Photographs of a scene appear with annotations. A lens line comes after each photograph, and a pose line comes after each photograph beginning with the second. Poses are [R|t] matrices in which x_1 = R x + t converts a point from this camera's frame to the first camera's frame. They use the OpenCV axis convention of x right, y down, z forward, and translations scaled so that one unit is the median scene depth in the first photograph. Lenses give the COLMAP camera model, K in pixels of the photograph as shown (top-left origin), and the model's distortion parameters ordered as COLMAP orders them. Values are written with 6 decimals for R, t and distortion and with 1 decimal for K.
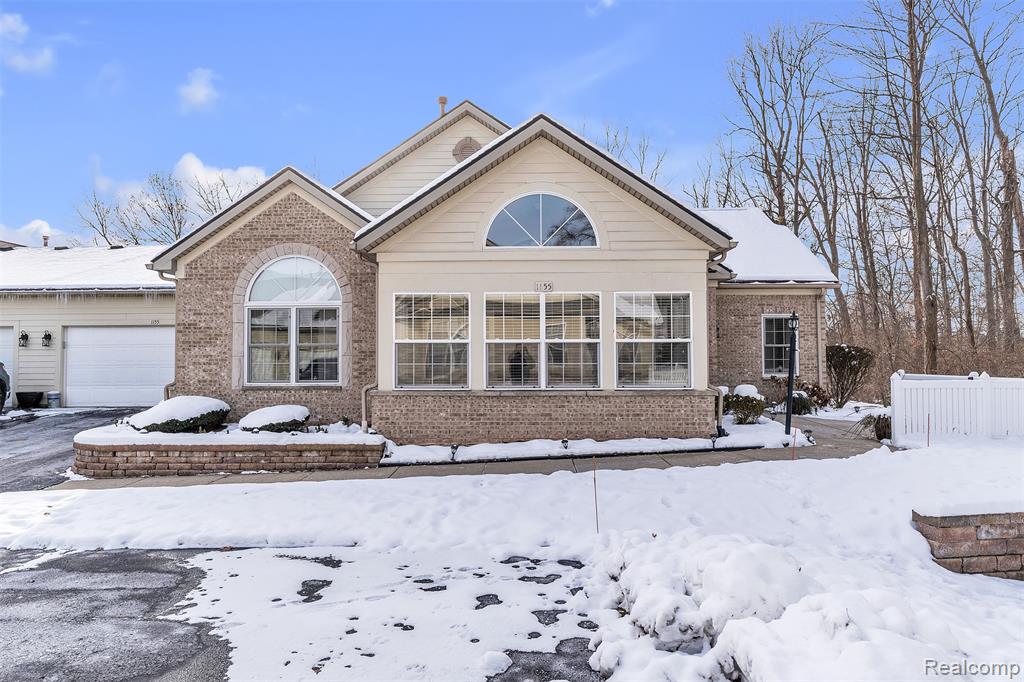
lens RADIAL K [[601.4, 0, 503.6], [0, 601.4, 340.4], [0, 0, 1]] dist [-0.004022, -0.000962]
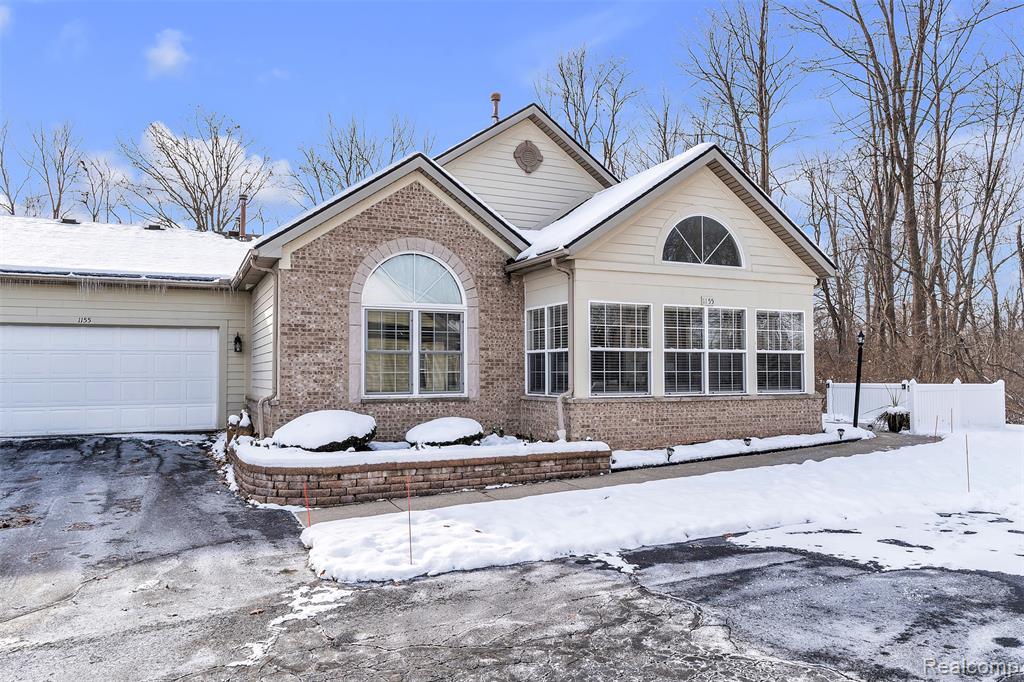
lens RADIAL K [[682.2, 0, 495.7], [0, 682.2, 352.8], [0, 0, 1]] dist [-0.001318, 0.000444]
pose [[0.907715, 0.013484, 0.419371, -0.792806], [-0.010760, 0.999903, -0.008859, 0.019776], [-0.419450, 0.003529, 0.907772, 0.035650]]
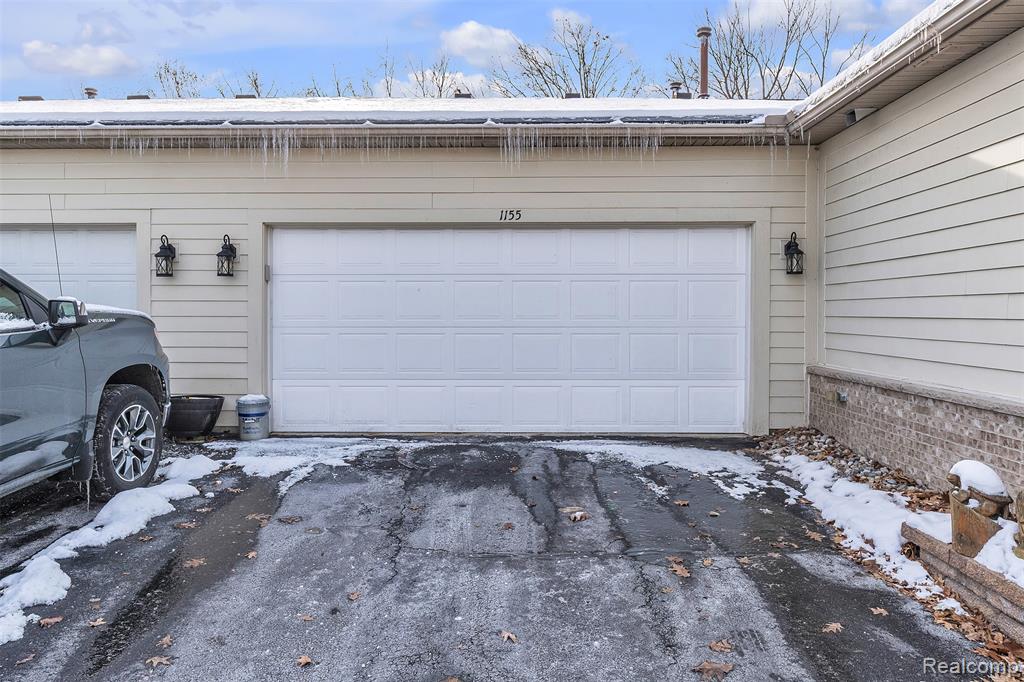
lens RADIAL K [[704.9, 0, 534.1], [0, 704.9, 318.7], [0, 0, 1]] dist [-0.000678, -0.000286]
pose [[0.999973, 0.006991, 0.002430, -0.950687], [-0.007071, 0.999371, 0.034737, 0.032976], [-0.002185, -0.034753, 0.999394, 0.921553]]
